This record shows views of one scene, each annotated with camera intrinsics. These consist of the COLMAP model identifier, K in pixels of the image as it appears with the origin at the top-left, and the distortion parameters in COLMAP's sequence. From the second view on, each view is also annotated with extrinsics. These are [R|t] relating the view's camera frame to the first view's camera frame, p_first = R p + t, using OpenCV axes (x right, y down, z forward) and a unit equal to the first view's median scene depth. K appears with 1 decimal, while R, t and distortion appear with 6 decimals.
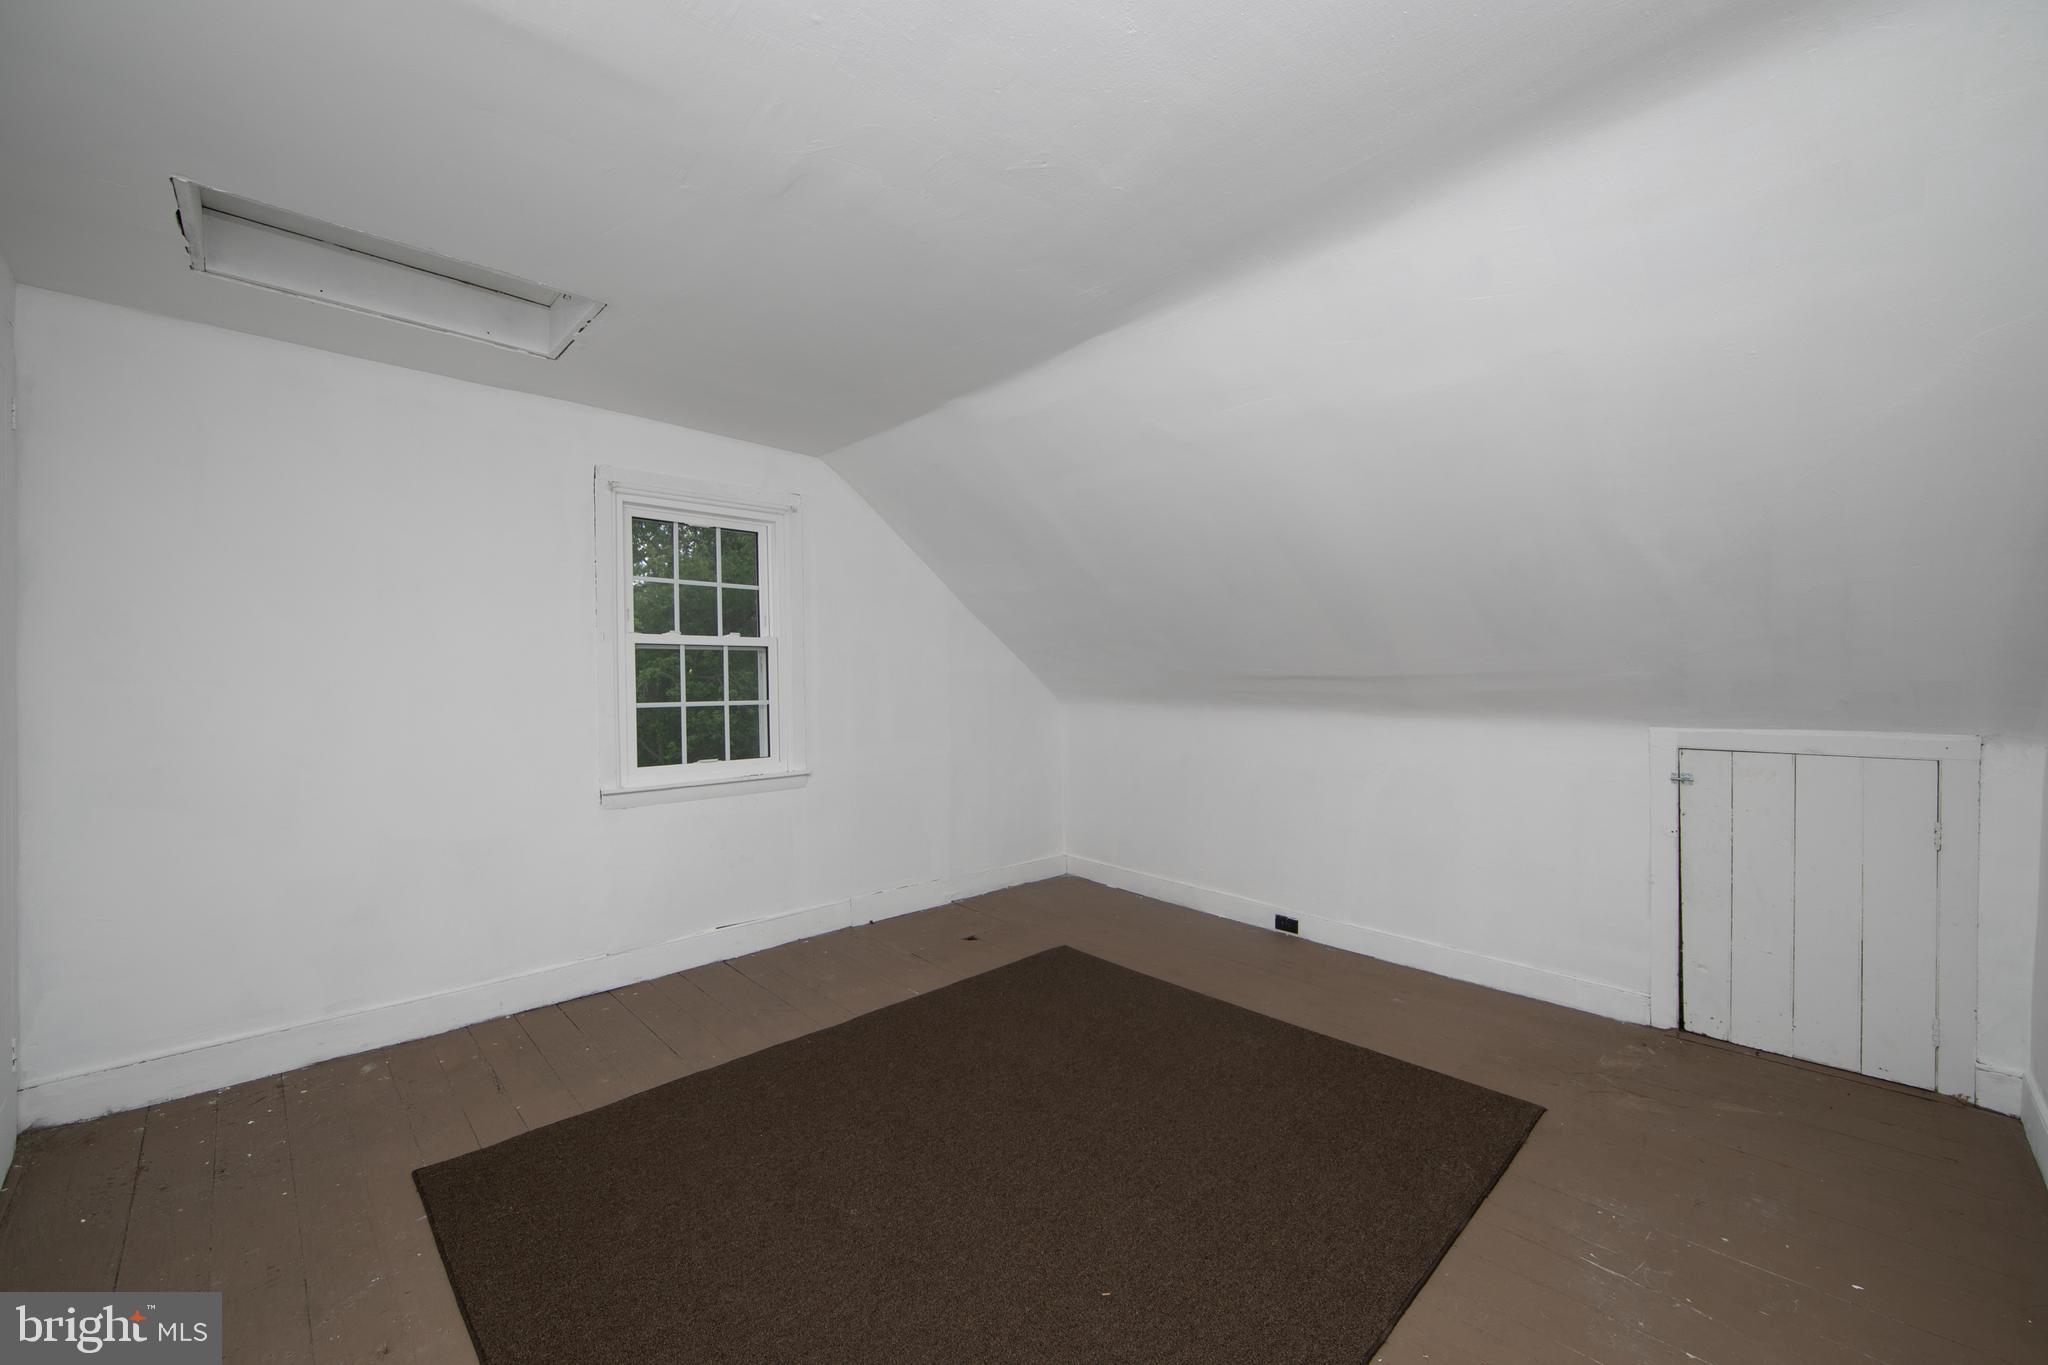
lens RADIAL K [[815.3, 0, 1034.2], [0, 815.3, 683.0], [0, 0, 1]] dist [-0.002375, -0.000031]
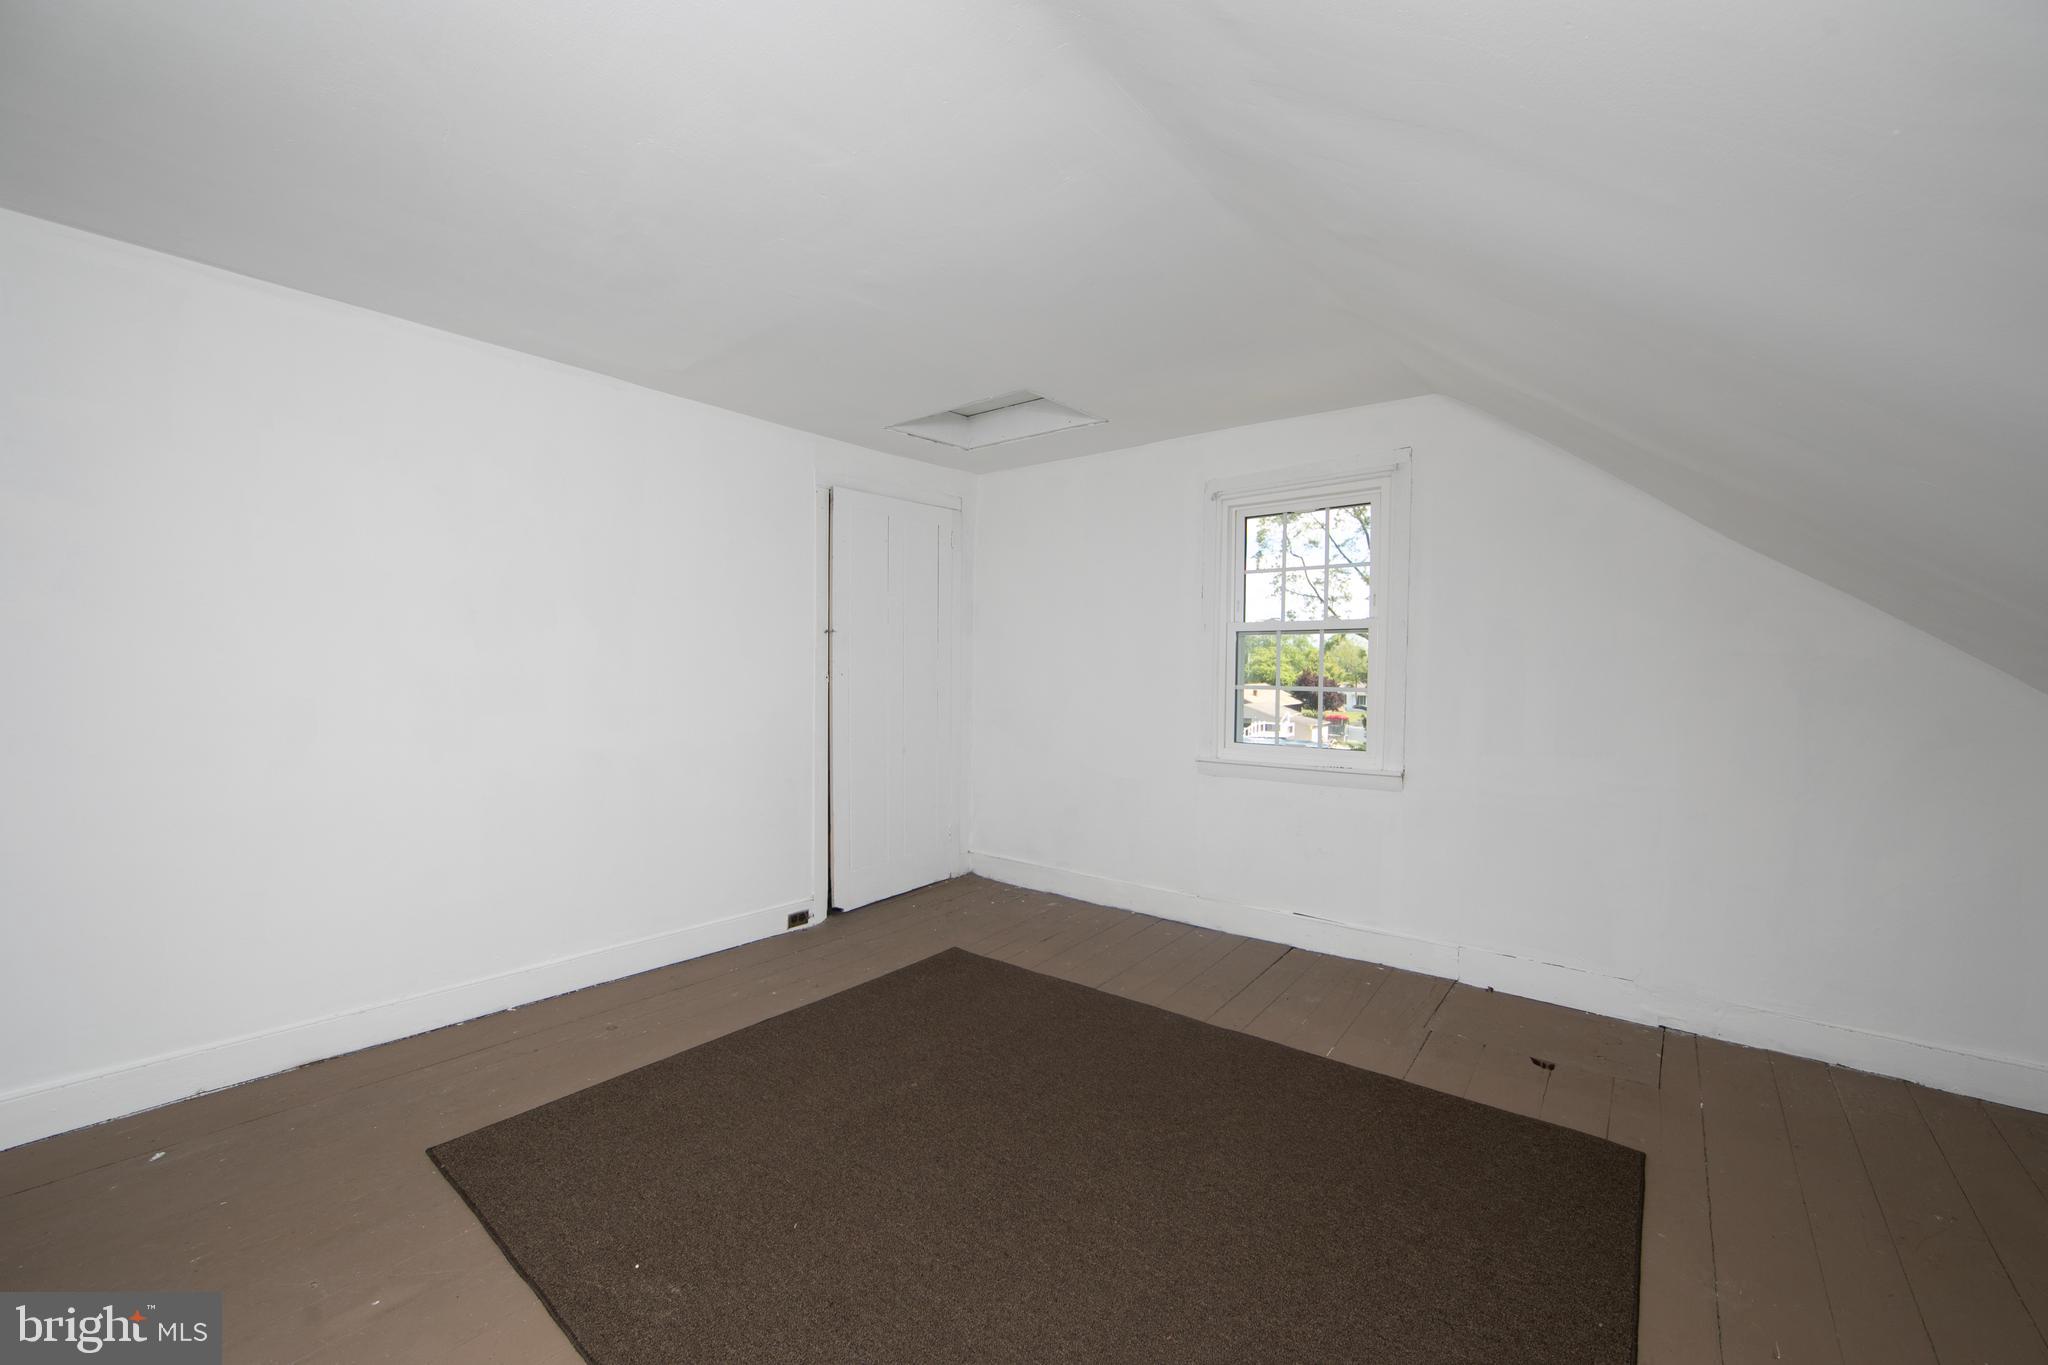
lens RADIAL K [[815.3, 0, 1034.2], [0, 815.3, 683.0], [0, 0, 1]] dist [-0.002375, -0.000031]
pose [[0.112367, 0.024429, -0.993366, 0.649977], [-0.010616, 0.999670, 0.023383, -0.000911], [0.993610, 0.007918, 0.112590, 0.660354]]
